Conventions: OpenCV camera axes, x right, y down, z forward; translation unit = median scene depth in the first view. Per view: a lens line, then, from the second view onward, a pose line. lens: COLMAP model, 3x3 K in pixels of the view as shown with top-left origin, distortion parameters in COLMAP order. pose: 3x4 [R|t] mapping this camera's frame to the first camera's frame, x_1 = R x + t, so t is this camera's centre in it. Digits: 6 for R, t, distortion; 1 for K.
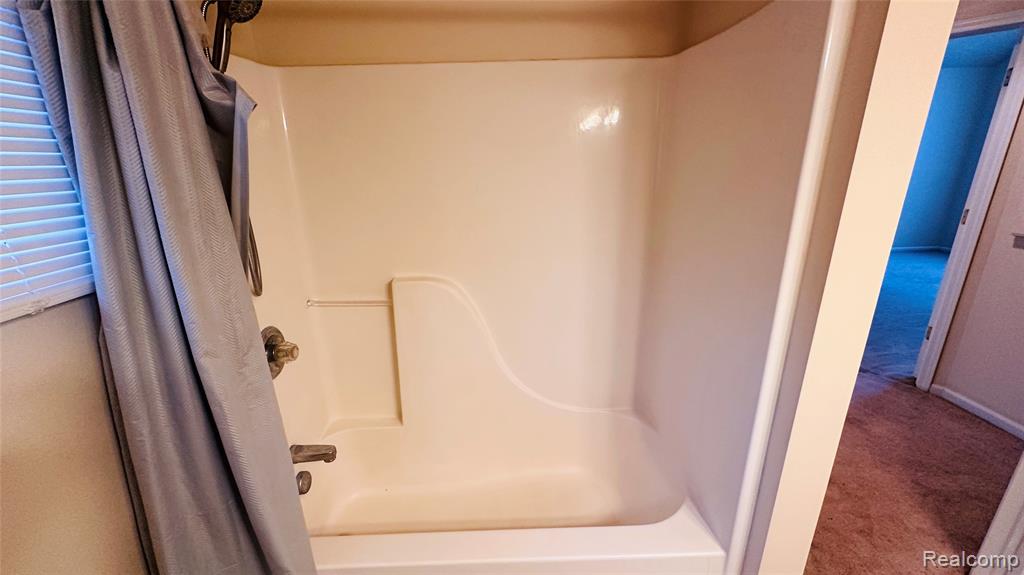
lens RADIAL K [[410.0, 0, 509.9], [0, 410.0, 285.3], [0, 0, 1]] dist [0.001561, -0.000586]
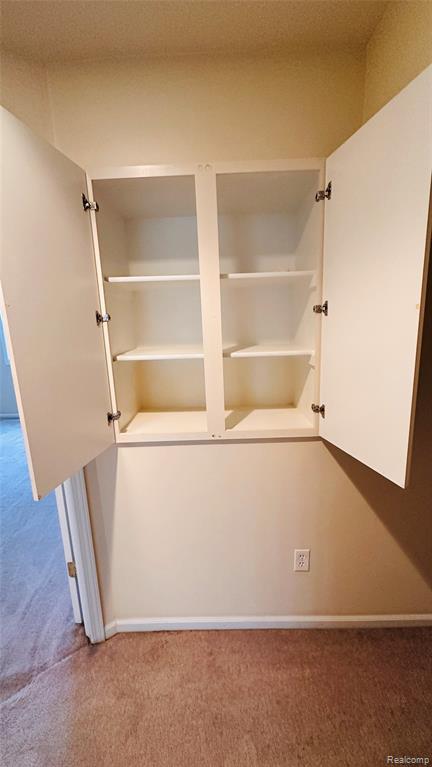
lens RADIAL K [[307.1, 0, 215.7], [0, 307.1, 384.6], [0, 0, 1]] dist [0.001561, -0.000586]
pose [[0.038641, -0.185457, 0.981892, 0.535915], [0.325930, 0.931225, 0.163060, -0.199560], [-0.944604, 0.313728, 0.096430, 0.584861]]
